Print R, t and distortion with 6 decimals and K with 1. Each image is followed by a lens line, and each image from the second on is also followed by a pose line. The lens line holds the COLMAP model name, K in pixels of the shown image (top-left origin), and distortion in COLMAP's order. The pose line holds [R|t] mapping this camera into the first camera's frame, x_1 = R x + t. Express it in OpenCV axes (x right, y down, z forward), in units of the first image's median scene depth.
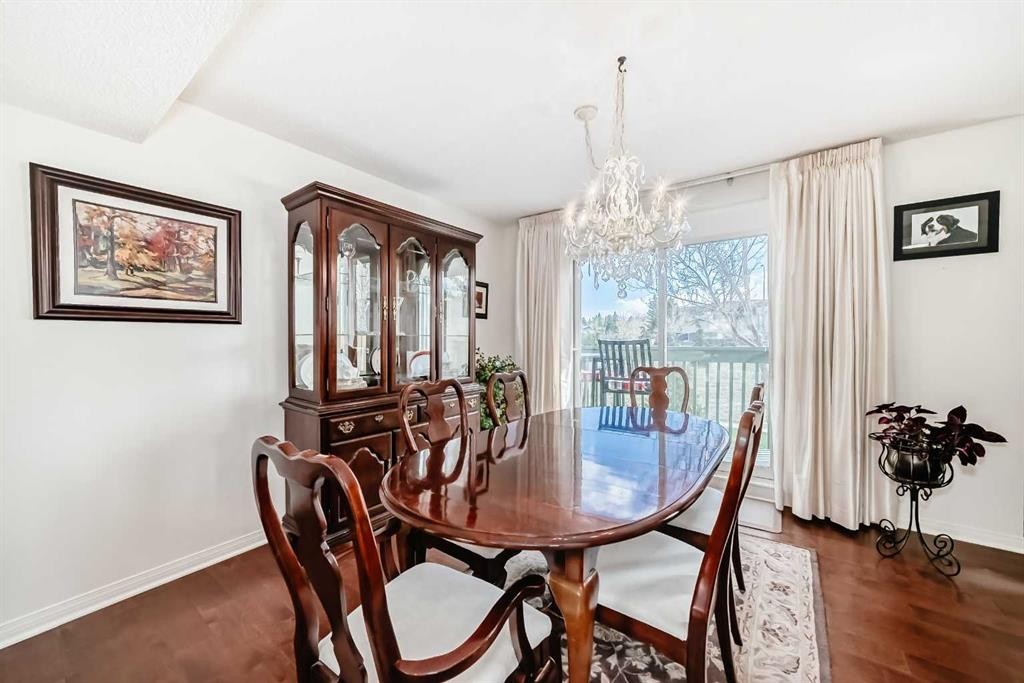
lens RADIAL K [[387.3, 0, 509.4], [0, 387.3, 347.5], [0, 0, 1]] dist [-0.000581, 0.000171]
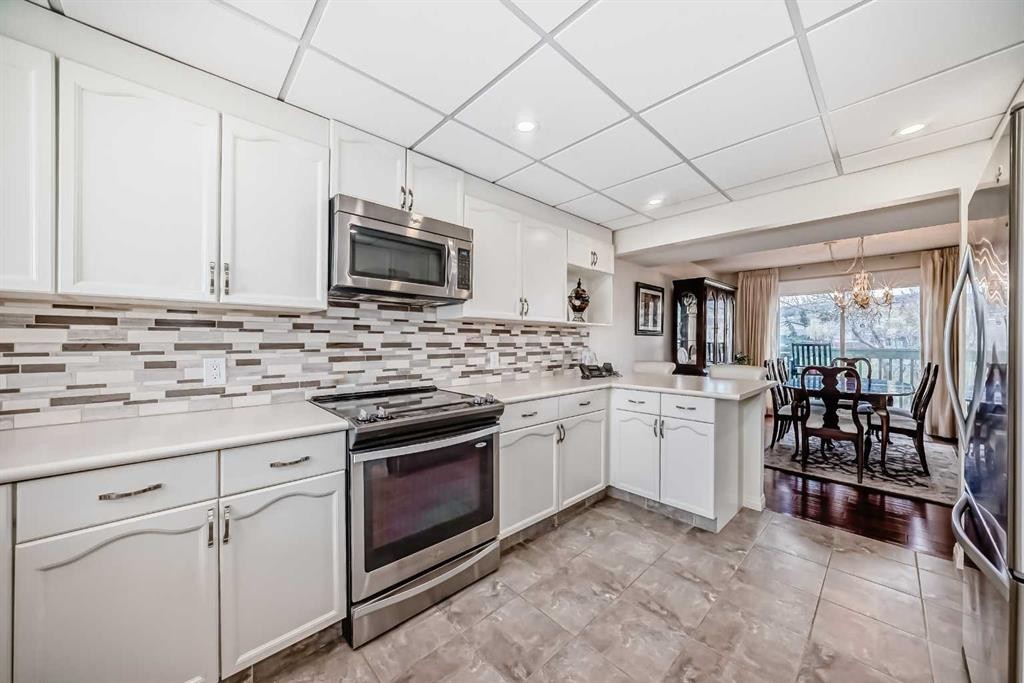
lens RADIAL K [[356.1, 0, 512.0], [0, 356.1, 341.5], [0, 0, 1]] dist [-0.019428, 0.000141]
pose [[0.982348, 0.003420, -0.187034, -1.238122], [-0.007410, 0.999760, -0.020636, 0.024852], [0.186918, 0.021657, 0.982137, -1.314660]]
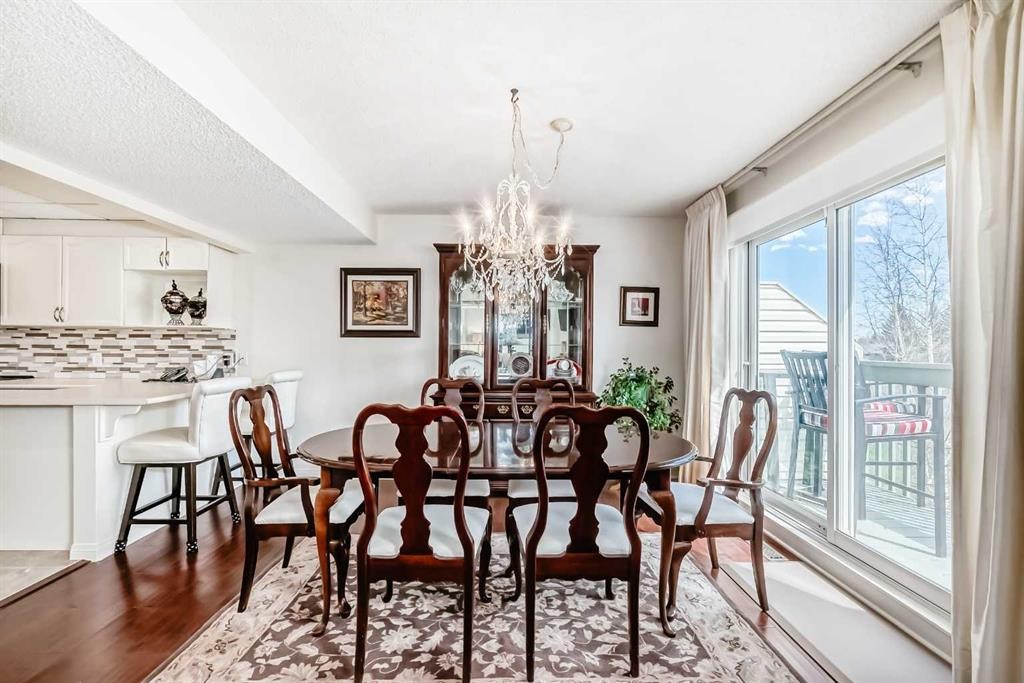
lens RADIAL K [[422.4, 0, 512.0], [0, 422.4, 341.5], [0, 0, 1]] dist [0.001135, 0.000617]
pose [[0.607480, -0.003553, -0.794327, 0.969934], [-0.024546, 0.999428, -0.023243, -0.013138], [0.793956, 0.033617, 0.607046, 0.240754]]
